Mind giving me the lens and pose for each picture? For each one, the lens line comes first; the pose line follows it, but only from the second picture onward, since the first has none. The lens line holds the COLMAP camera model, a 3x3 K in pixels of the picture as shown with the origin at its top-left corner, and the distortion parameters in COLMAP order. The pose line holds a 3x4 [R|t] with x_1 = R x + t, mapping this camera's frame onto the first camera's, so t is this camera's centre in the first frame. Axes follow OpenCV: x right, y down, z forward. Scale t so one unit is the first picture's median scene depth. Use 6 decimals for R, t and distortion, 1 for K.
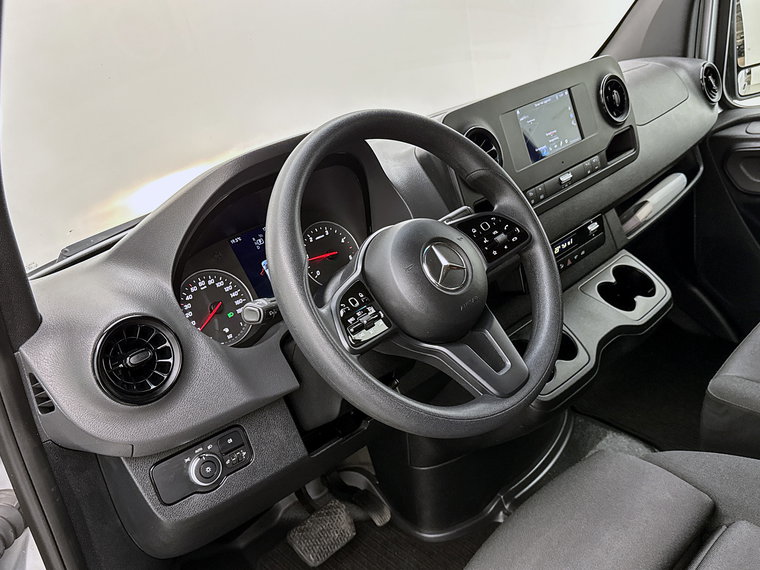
lens RADIAL K [[685.0, 0, 381.2], [0, 685.0, 285.6], [0, 0, 1]] dist [0.013741, -0.001873]
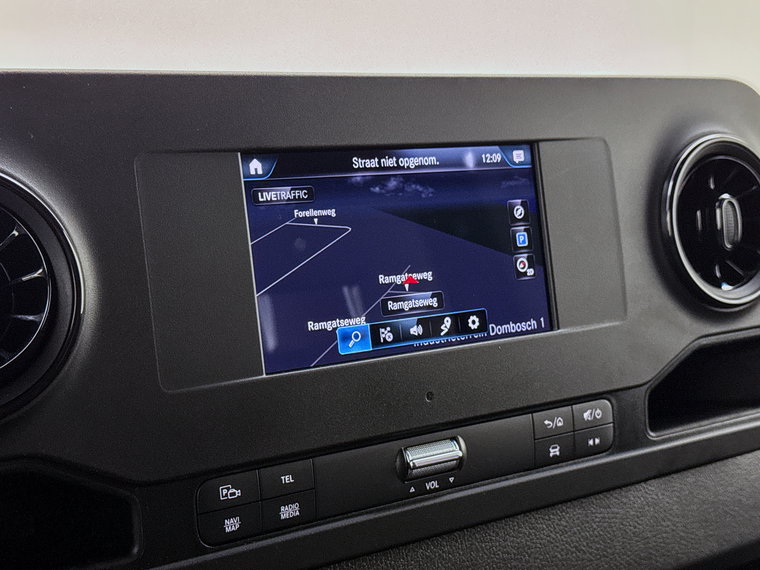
lens RADIAL K [[1193.5, 0, 389.3], [0, 1193.5, 282.5], [0, 0, 1]] dist [0.107918, 0.000000]
pose [[0.967645, 0.221904, -0.120089, 0.260593], [-0.240131, 0.956038, -0.168313, -0.124316], [0.077461, 0.191704, 0.978391, 0.481178]]
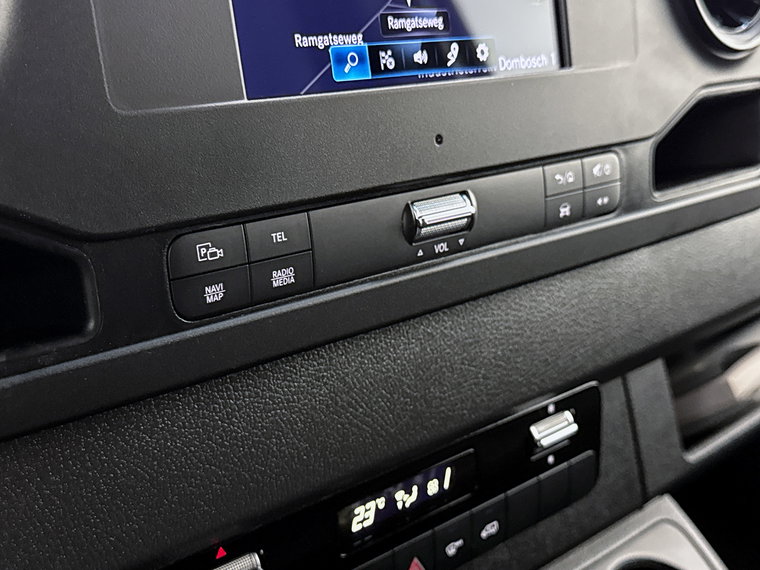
lens RADIAL K [[1003.4, 0, 379.7], [0, 1003.4, 284.1], [0, 0, 1]] dist [0.072628, 0.000000]
pose [[0.979231, 0.200382, 0.030892, 0.217328], [-0.198196, 0.978172, -0.062429, -0.099203], [-0.042727, 0.055010, 0.997571, 0.611389]]
